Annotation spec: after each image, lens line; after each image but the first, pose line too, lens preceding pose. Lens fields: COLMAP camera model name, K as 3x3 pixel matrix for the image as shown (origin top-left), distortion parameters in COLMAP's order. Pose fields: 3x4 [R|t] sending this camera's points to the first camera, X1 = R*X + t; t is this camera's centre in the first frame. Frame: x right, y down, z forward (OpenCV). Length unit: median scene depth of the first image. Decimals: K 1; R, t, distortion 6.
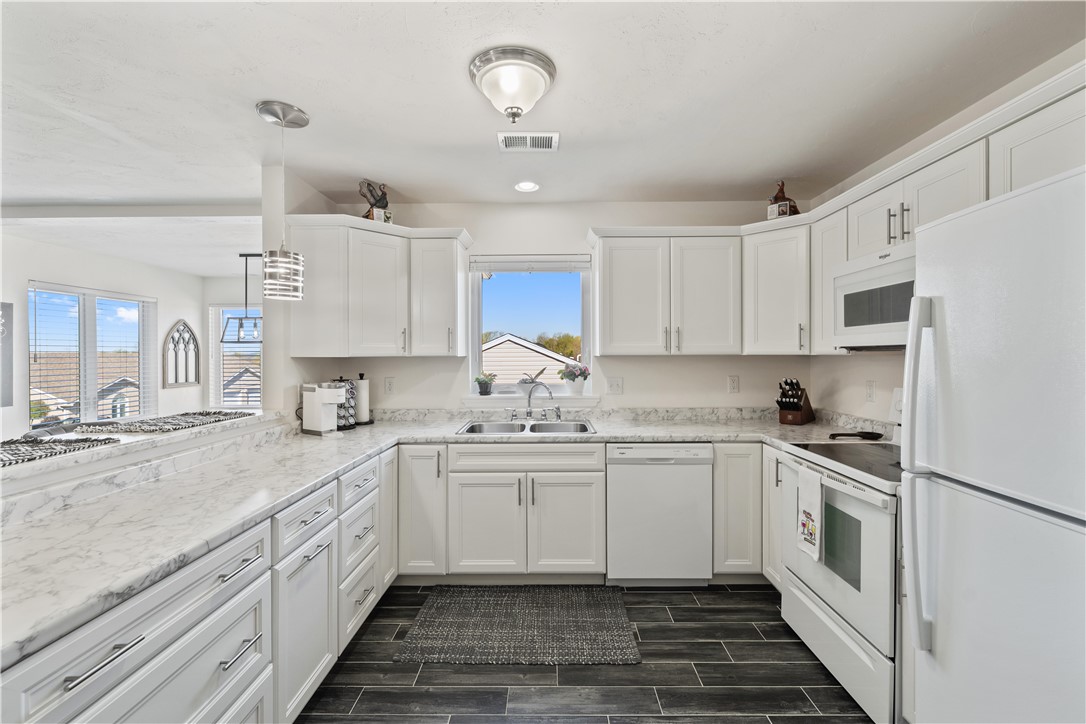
lens RADIAL K [[466.5, 0, 544.2], [0, 466.5, 357.4], [0, 0, 1]] dist [0.000543, -0.000215]
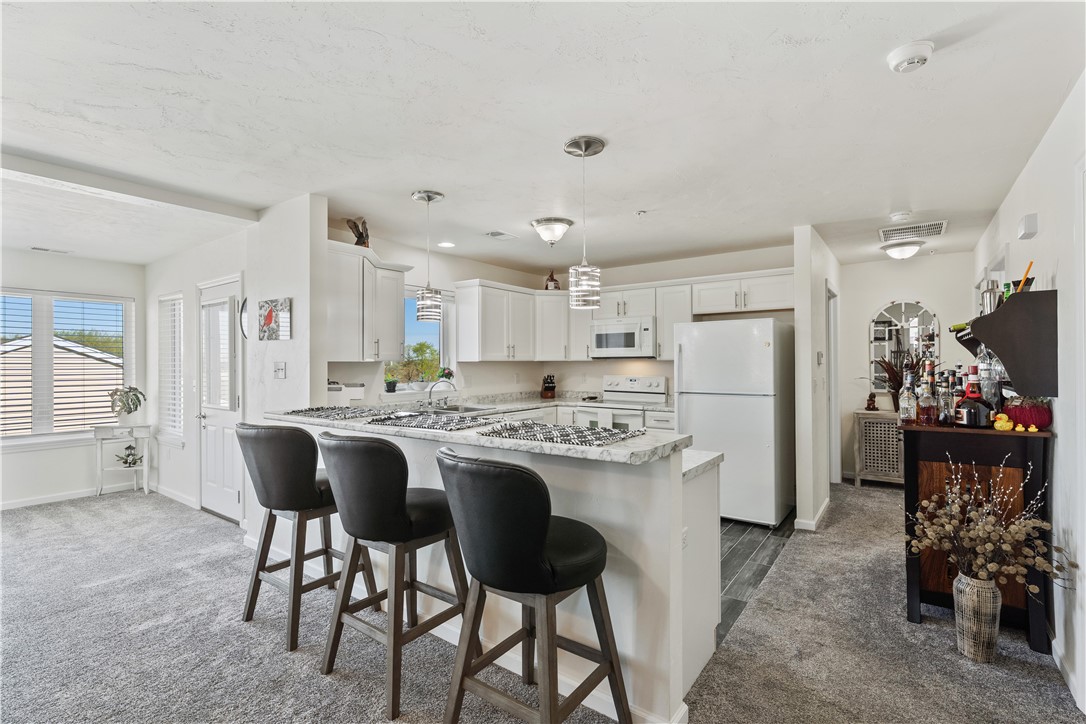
lens RADIAL K [[499.4, 0, 543.0], [0, 499.4, 362.0], [0, 0, 1]] dist [0.002282, 0.000105]
pose [[0.582181, 0.001362, 0.813058, -1.255117], [0.007252, 0.999950, -0.006868, 0.012864], [-0.813027, 0.009895, 0.582142, -0.165376]]
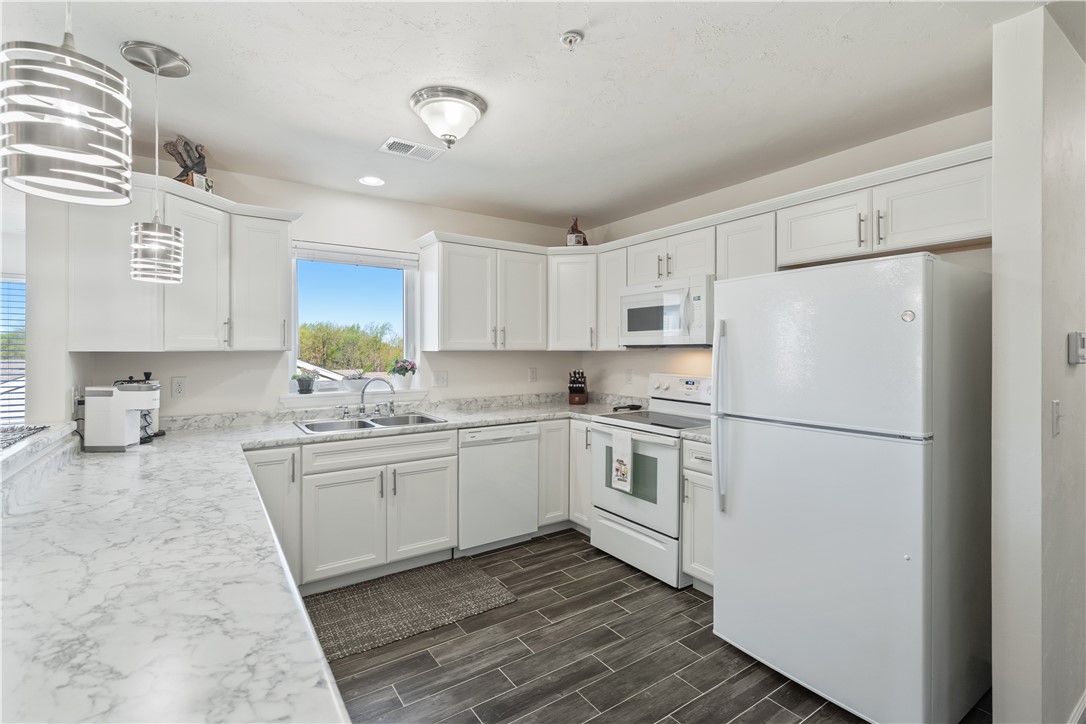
lens RADIAL K [[498.9, 0, 543.7], [0, 498.9, 354.5], [0, 0, 1]] dist [-0.000435, -0.000153]
pose [[0.819282, -0.000414, 0.573391, -0.386229], [-0.000907, 0.999998, 0.002018, 0.002138], [-0.573390, -0.002174, 0.819280, -0.093842]]
